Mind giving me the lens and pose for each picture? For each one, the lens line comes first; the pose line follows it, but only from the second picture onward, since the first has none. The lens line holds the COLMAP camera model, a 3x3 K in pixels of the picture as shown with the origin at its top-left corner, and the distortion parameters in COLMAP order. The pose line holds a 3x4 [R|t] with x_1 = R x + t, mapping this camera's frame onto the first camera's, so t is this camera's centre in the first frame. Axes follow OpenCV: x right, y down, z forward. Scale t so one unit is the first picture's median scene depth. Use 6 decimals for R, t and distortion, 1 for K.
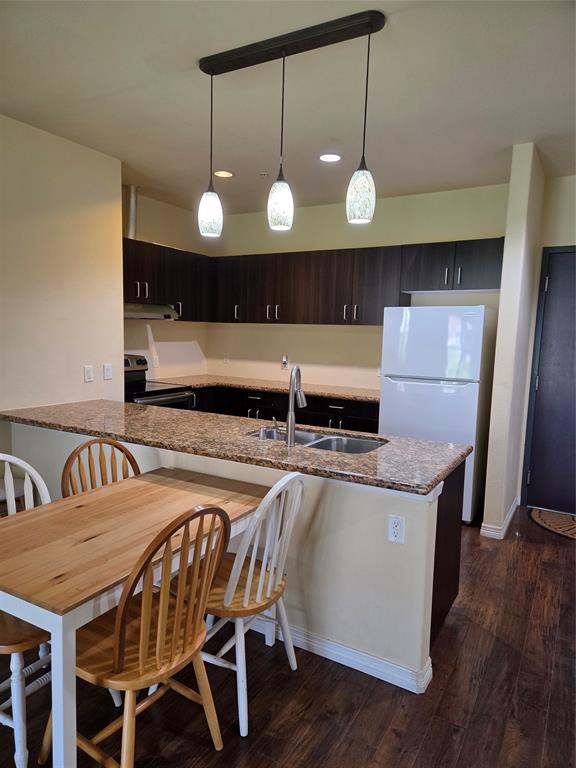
lens RADIAL K [[513.0, 0, 285.8], [0, 513.0, 392.1], [0, 0, 1]] dist [0.083311, -0.072449]
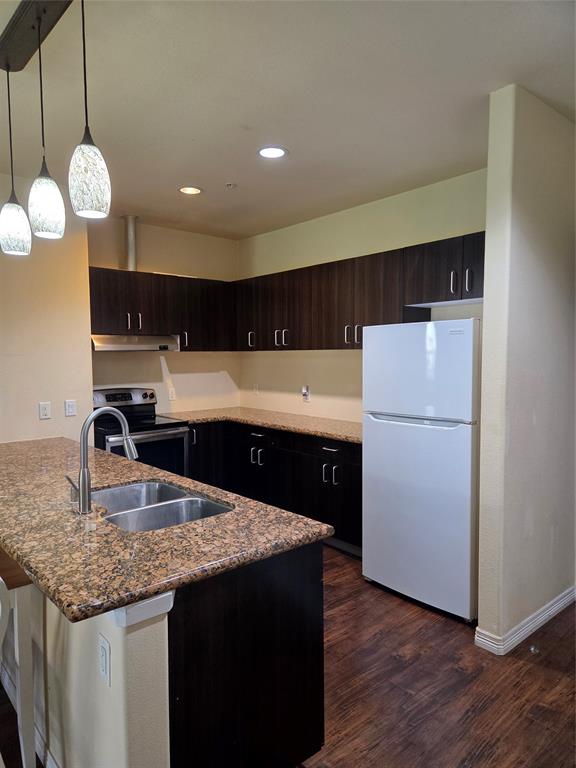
lens RADIAL K [[513.9, 0, 282.4], [0, 513.9, 389.4], [0, 0, 1]] dist [0.084441, -0.074645]
pose [[0.945412, -0.010962, -0.325693, 0.403721], [-0.006870, 0.998542, -0.053549, -0.029335], [0.325805, 0.052863, 0.943958, 0.259138]]
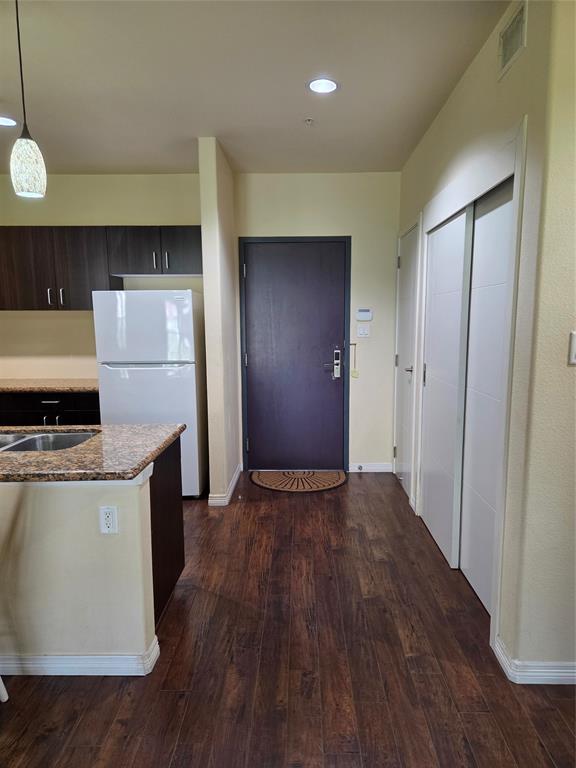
lens RADIAL K [[513.8, 0, 292.8], [0, 513.8, 388.4], [0, 0, 1]] dist [0.084709, -0.072393]
pose [[0.871439, -0.099632, 0.480278, 0.043084], [0.089260, 0.995016, 0.044455, 0.004213], [-0.482313, 0.004130, 0.875989, -0.015129]]
